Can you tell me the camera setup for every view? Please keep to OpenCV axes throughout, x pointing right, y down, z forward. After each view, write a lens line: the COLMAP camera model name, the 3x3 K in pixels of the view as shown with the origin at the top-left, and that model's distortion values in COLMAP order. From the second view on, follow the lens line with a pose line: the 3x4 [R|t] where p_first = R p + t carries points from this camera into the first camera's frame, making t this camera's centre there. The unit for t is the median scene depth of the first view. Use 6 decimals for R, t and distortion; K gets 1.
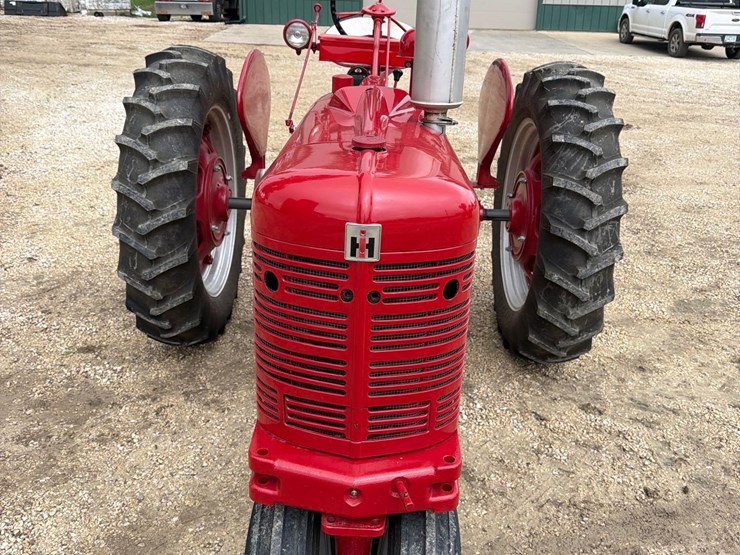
lens RADIAL K [[708.2, 0, 369.9], [0, 708.2, 261.8], [0, 0, 1]] dist [0.021669, 0.001357]
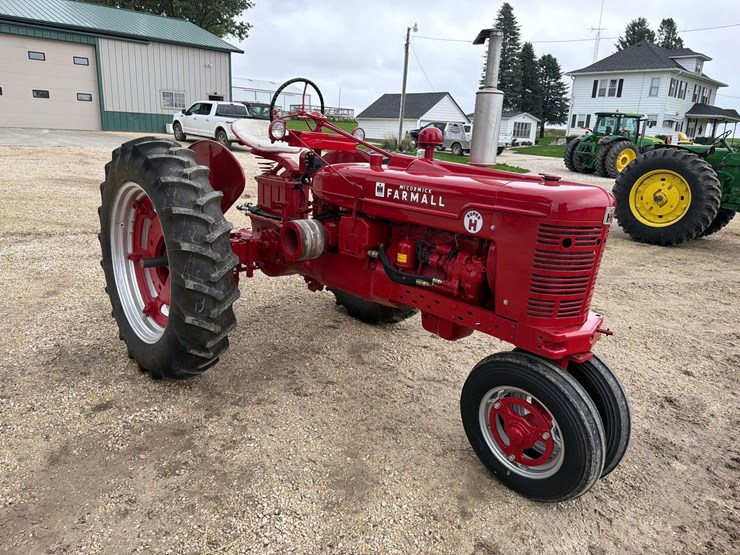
lens RADIAL K [[528.9, 0, 367.3], [0, 528.9, 277.8], [0, 0, 1]] dist [0.088023, -0.109333]
pose [[0.733113, -0.174314, 0.657389, -0.125980], [0.207075, 0.977913, 0.028377, -0.002671], [-0.647816, 0.115325, 0.753017, 0.016436]]
